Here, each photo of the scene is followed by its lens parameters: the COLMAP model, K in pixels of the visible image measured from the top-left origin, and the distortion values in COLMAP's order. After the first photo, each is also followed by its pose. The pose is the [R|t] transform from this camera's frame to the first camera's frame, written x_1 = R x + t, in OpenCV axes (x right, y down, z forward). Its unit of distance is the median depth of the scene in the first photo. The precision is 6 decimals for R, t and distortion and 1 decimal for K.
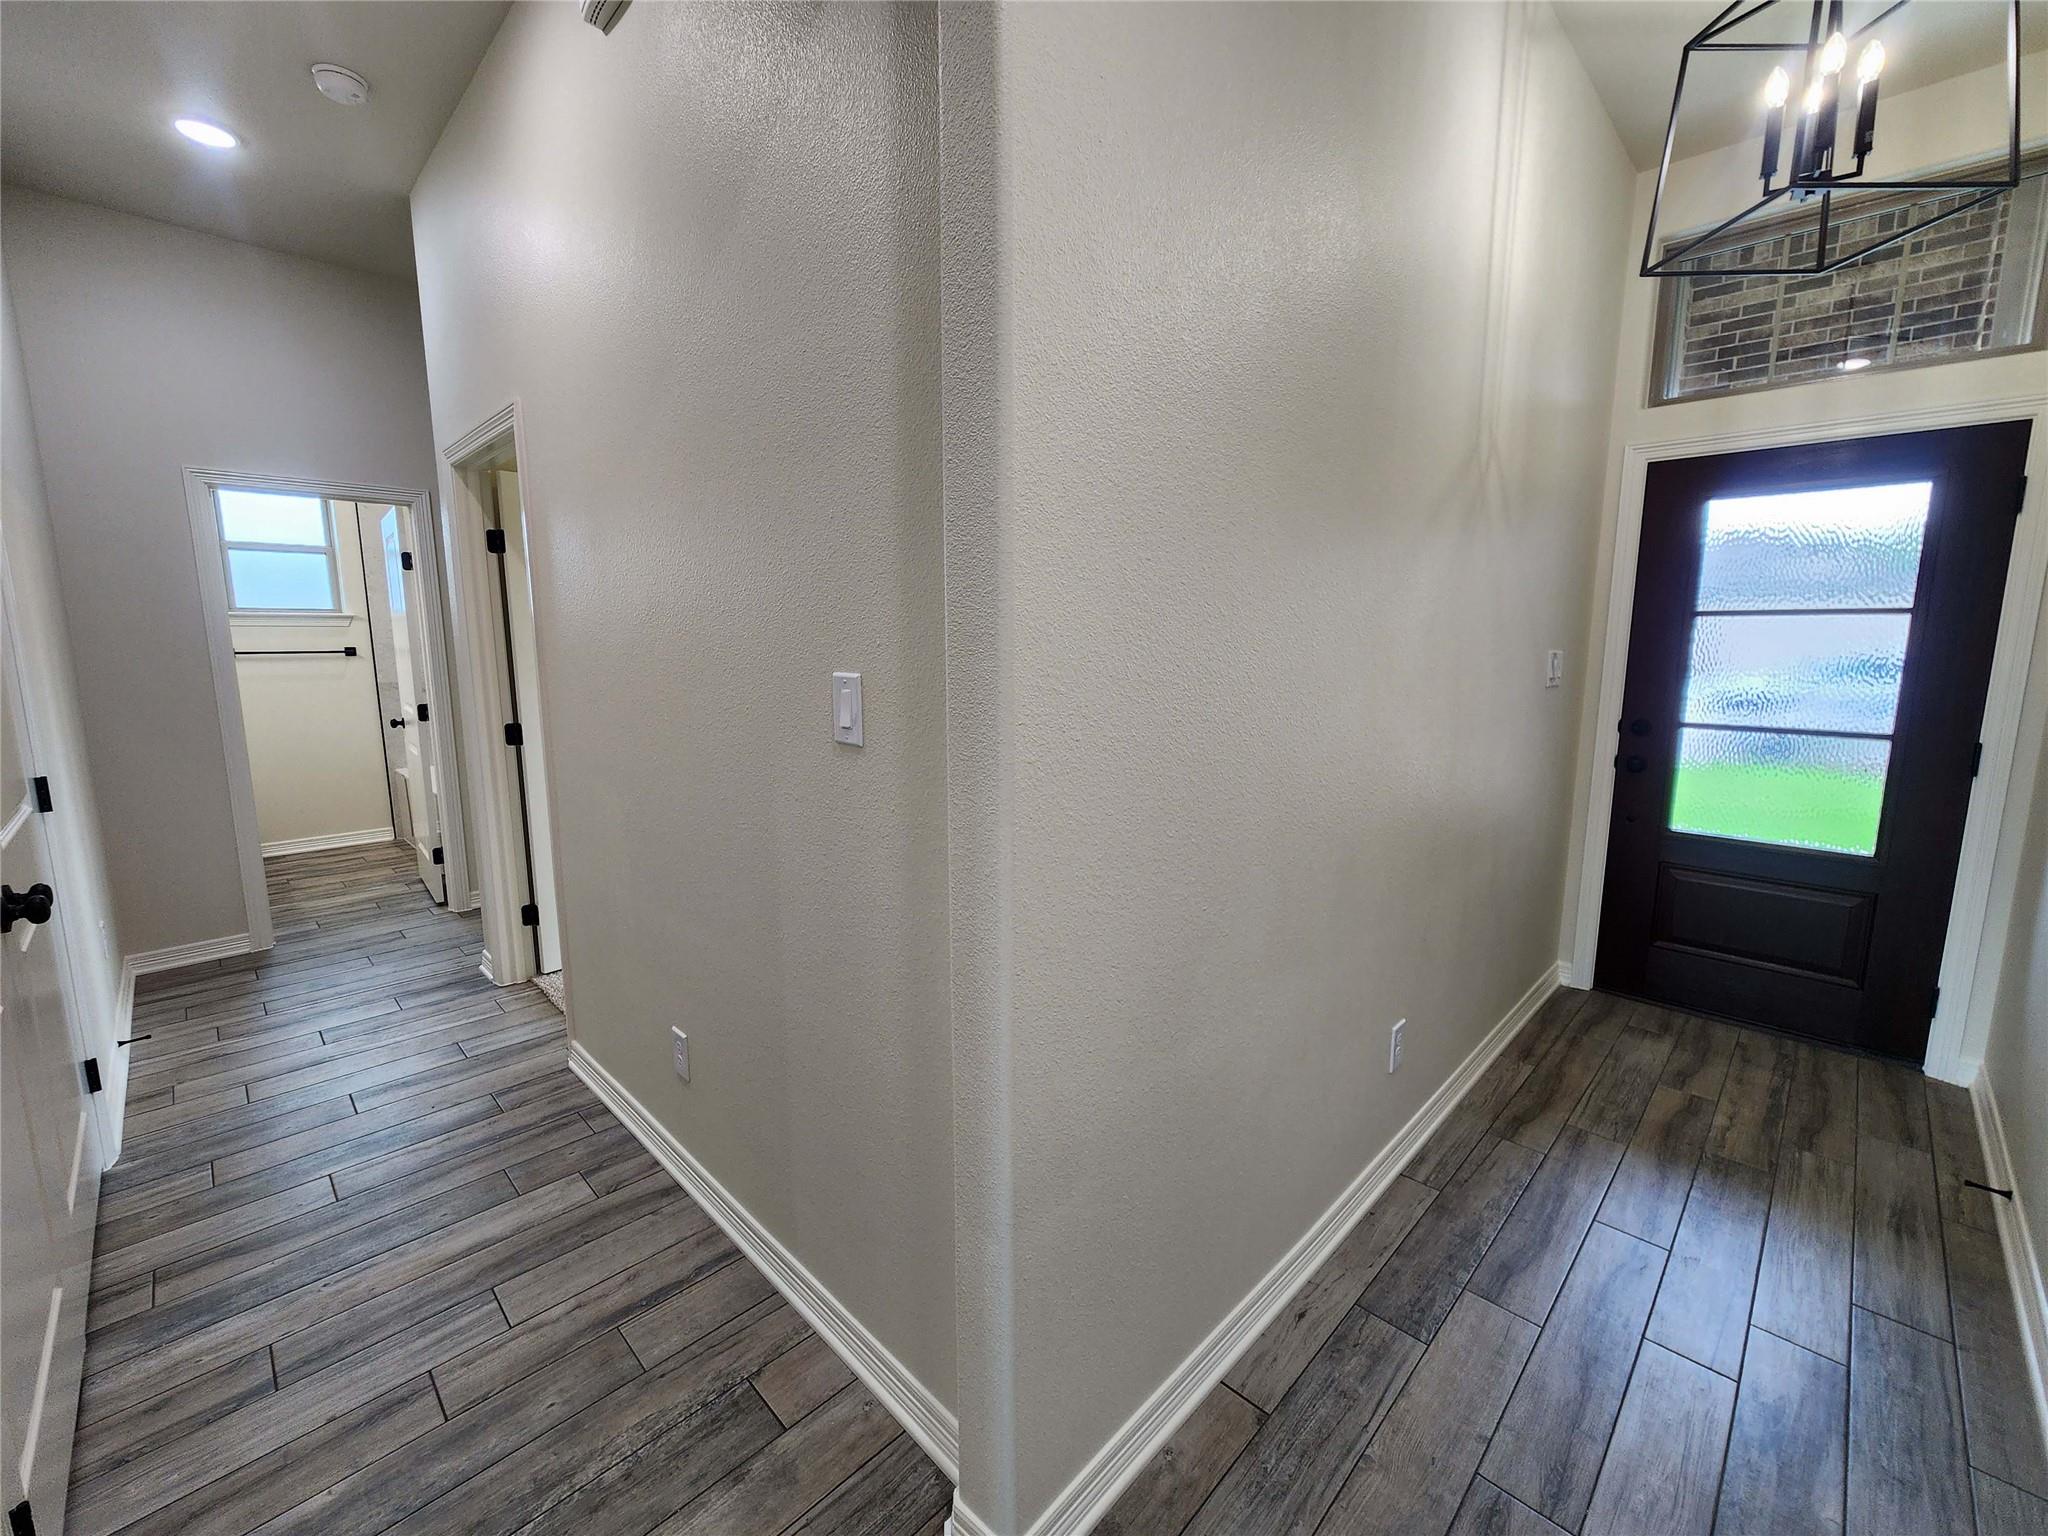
lens RADIAL K [[840.0, 0, 1014.7], [0, 840.0, 760.7], [0, 0, 1]] dist [0.001164, 0.000318]
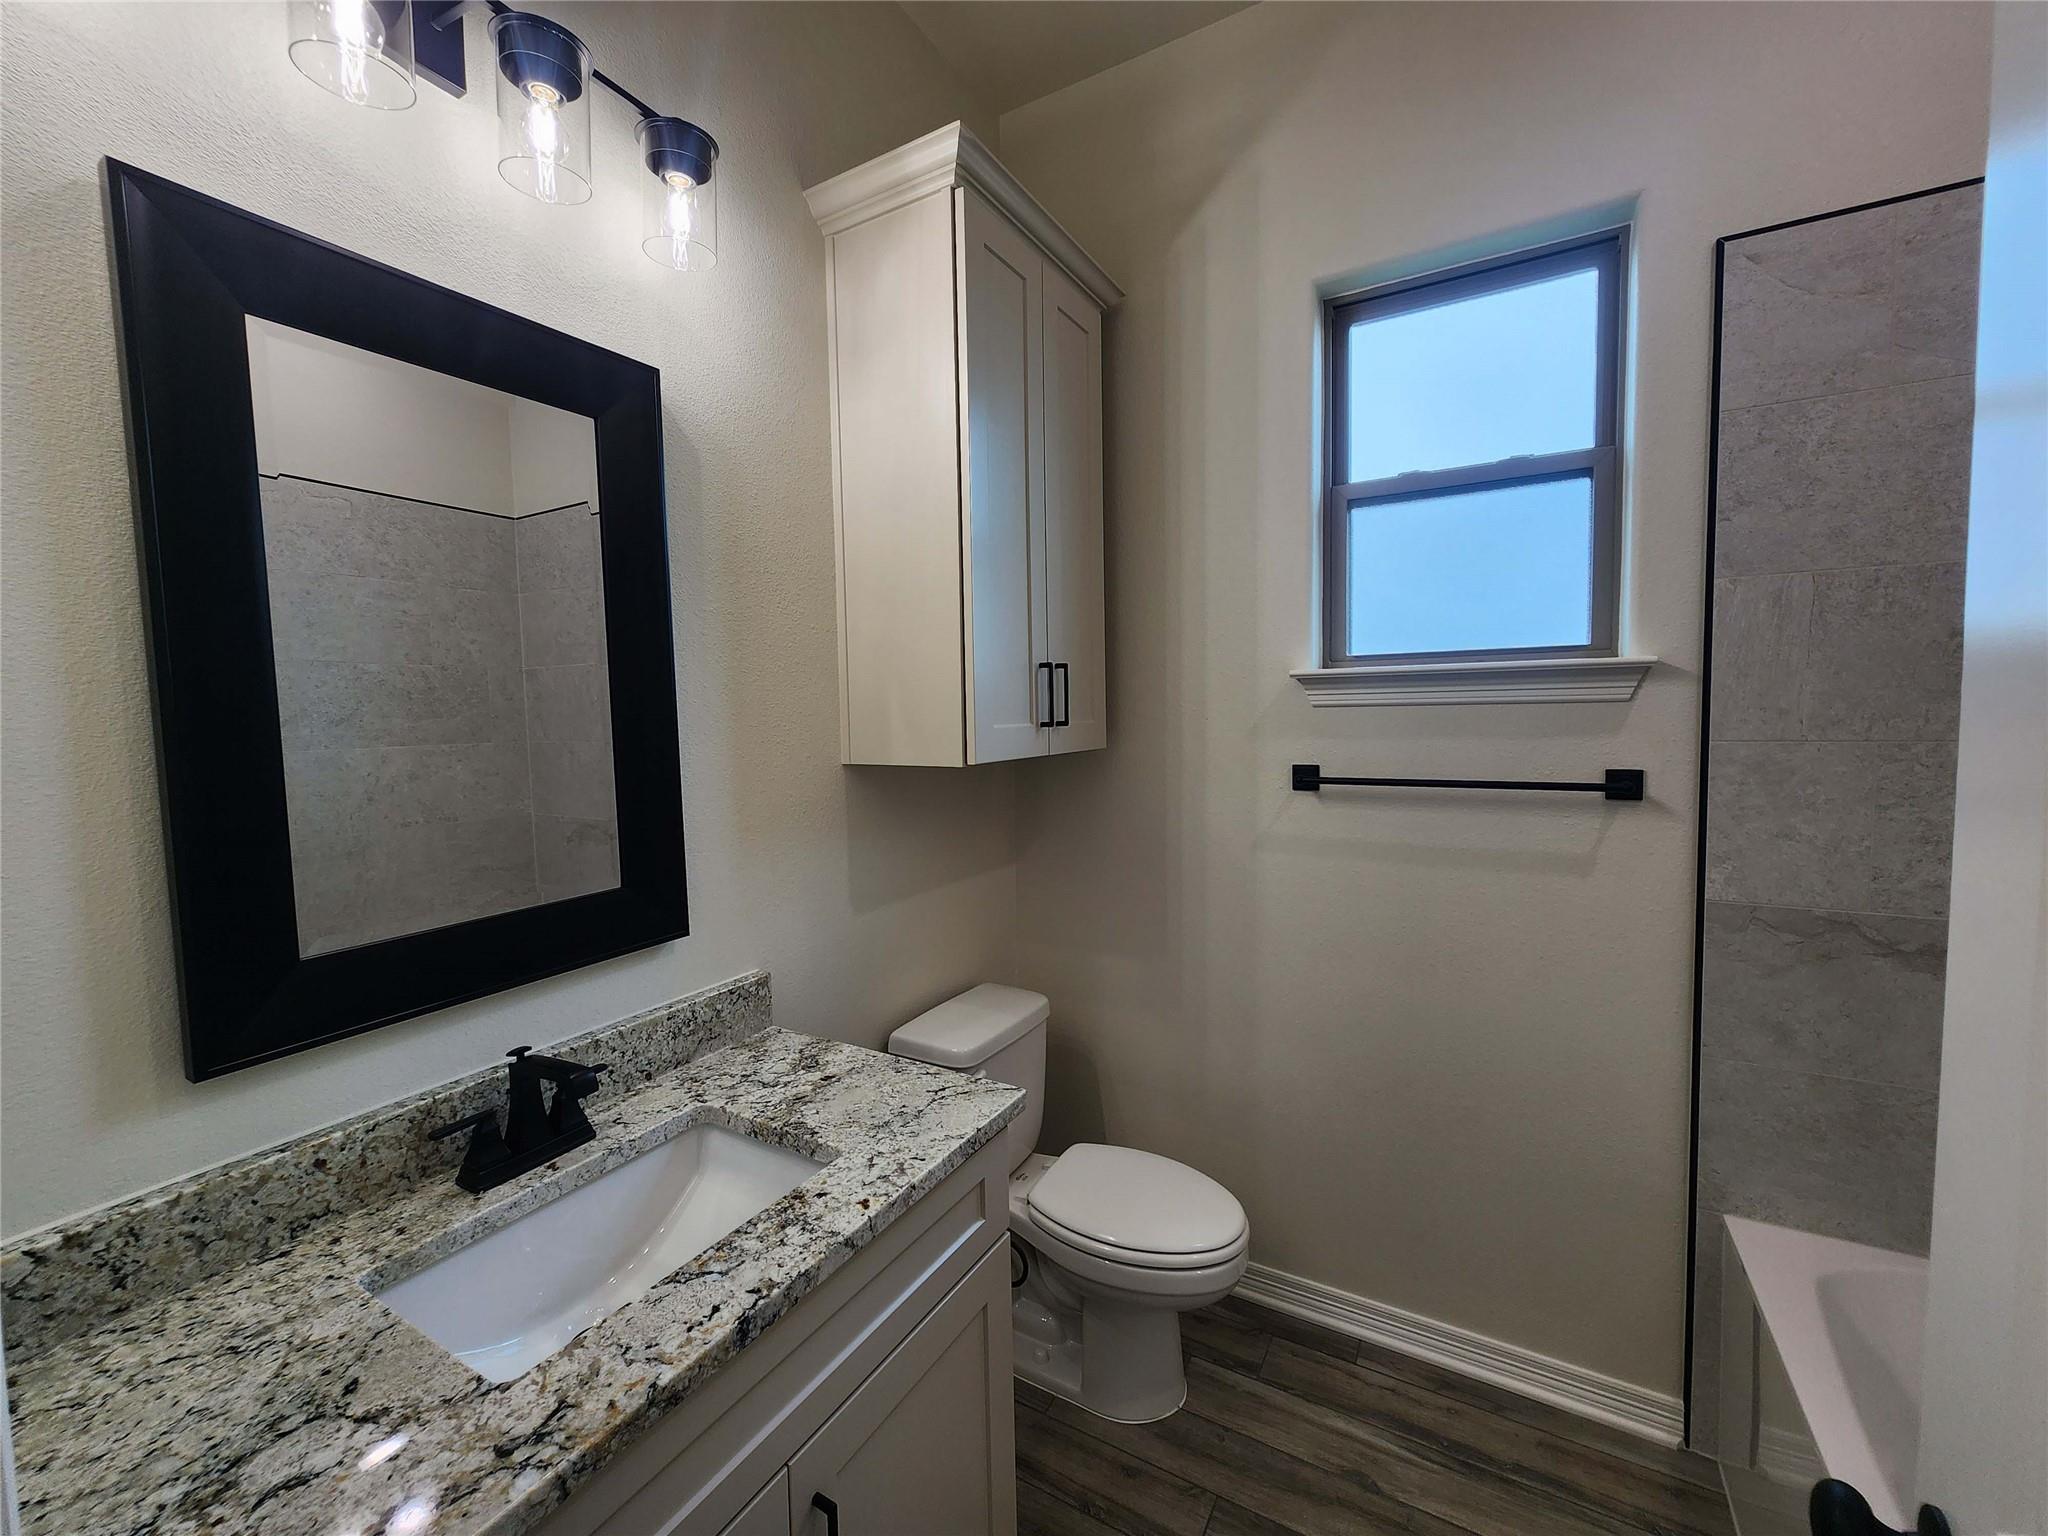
lens RADIAL K [[830.4, 0, 1016.8], [0, 830.4, 765.9], [0, 0, 1]] dist [0.000031, -0.000165]
pose [[0.249735, 0.060973, -0.966393, -0.564966], [-0.120954, 0.992163, 0.031342, -0.120413], [0.960730, 0.109062, 0.255153, 0.723862]]
